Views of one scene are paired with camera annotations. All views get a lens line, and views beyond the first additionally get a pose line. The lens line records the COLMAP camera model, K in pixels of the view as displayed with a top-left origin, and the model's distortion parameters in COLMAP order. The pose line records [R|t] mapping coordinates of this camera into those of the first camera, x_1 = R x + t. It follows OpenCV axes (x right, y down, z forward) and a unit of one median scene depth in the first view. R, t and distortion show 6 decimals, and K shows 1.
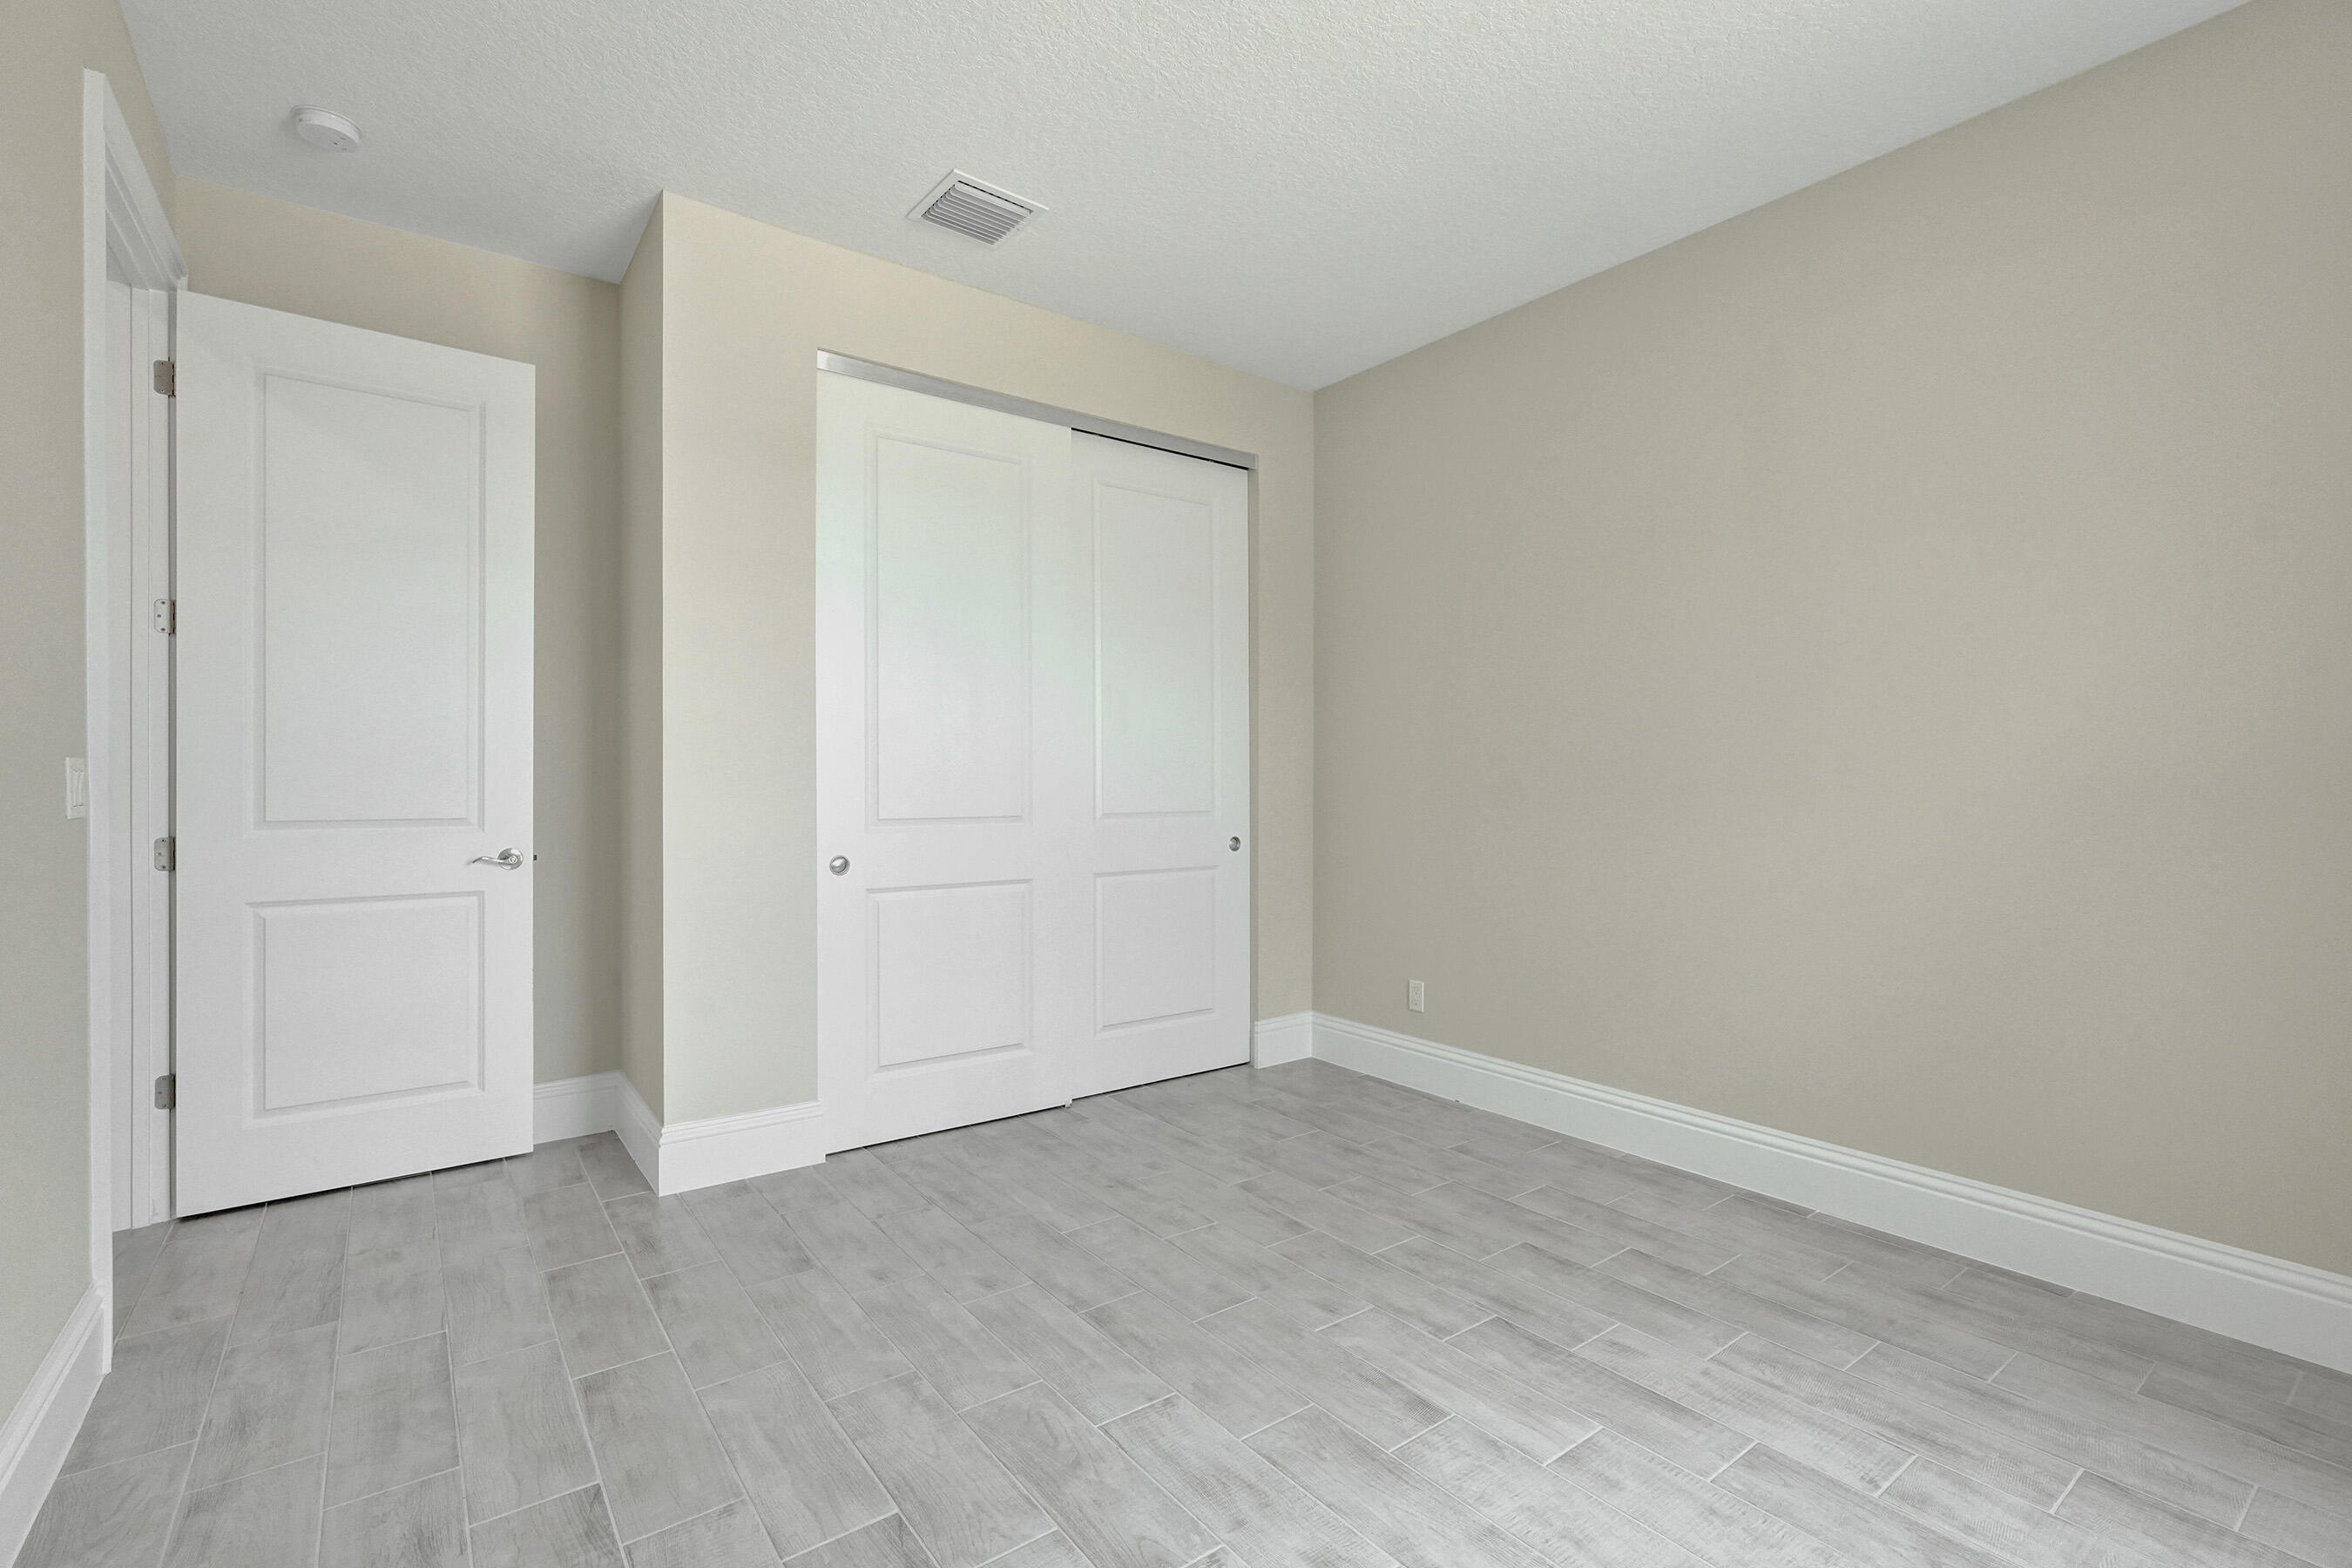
lens RADIAL K [[1059.2, 0, 1177.6], [0, 1059.2, 796.4], [0, 0, 1]] dist [0.000808, 0.001403]
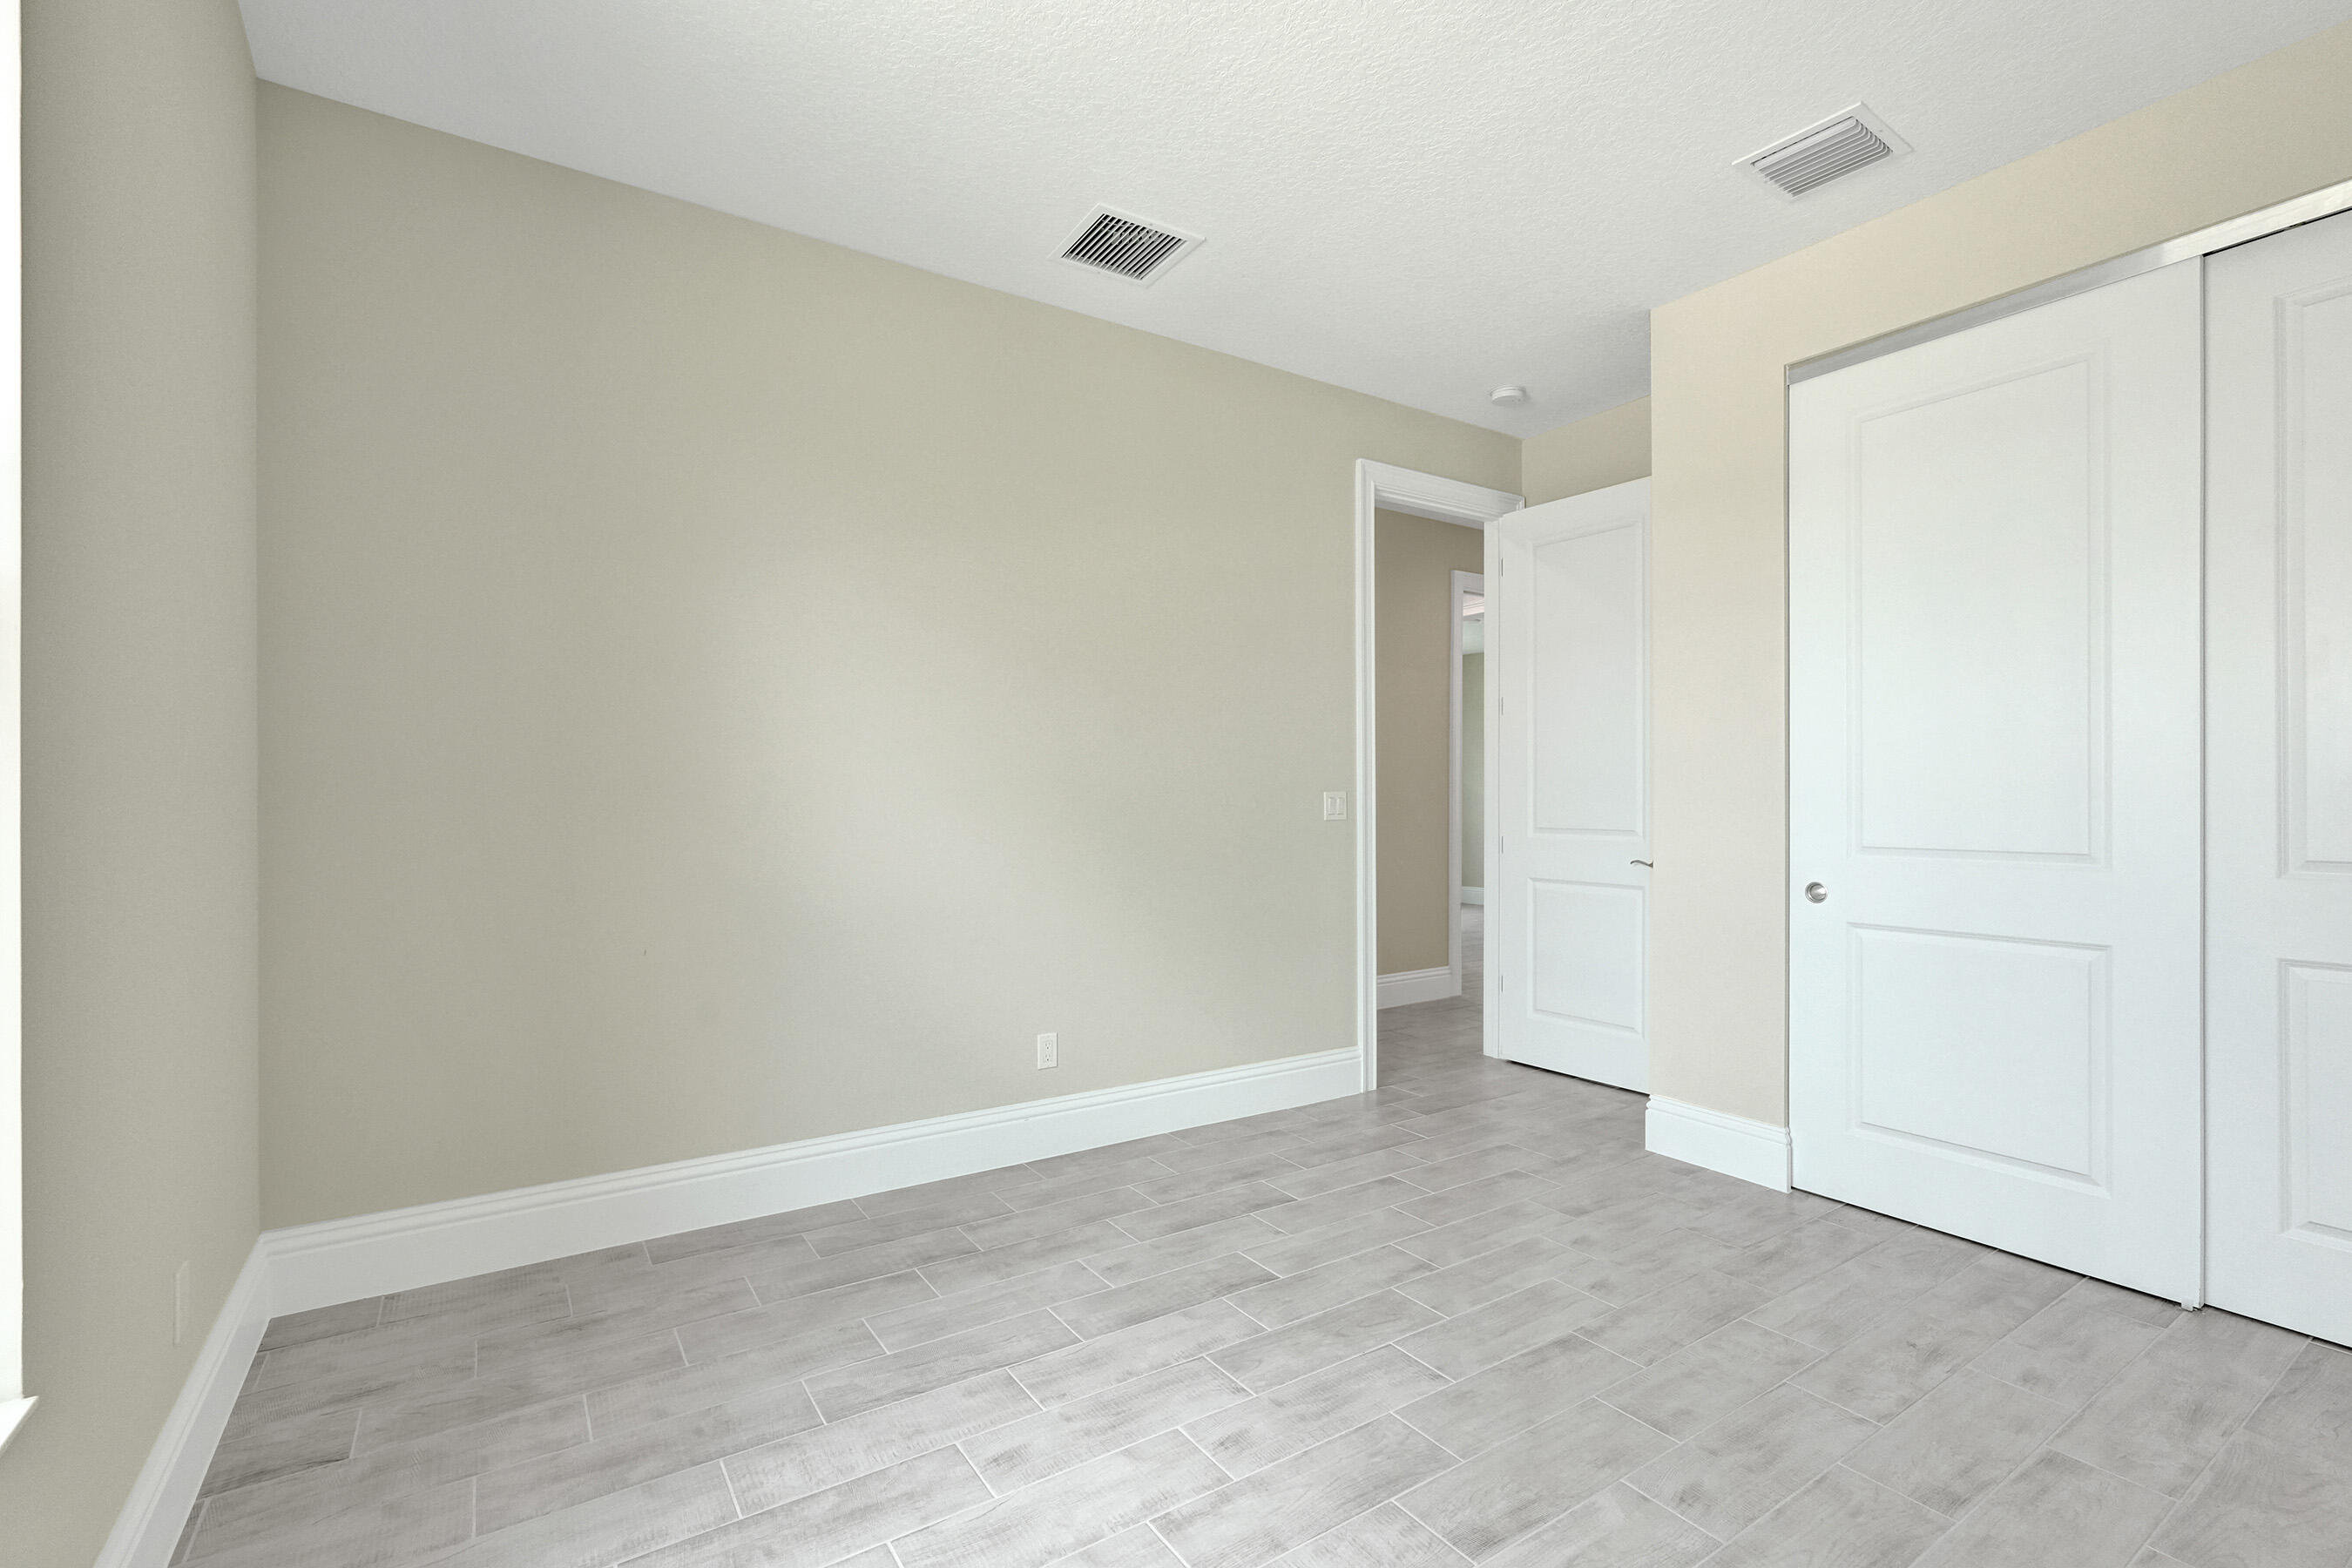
lens RADIAL K [[1054.1, 0, 1179.6], [0, 1054.1, 817.9], [0, 0, 1]] dist [-0.000295, 0.005942]
pose [[-0.054329, 0.017648, -0.998367, 0.750998], [-0.014033, 0.999732, 0.018436, -0.013199], [0.998424, 0.015011, -0.054067, 0.548551]]
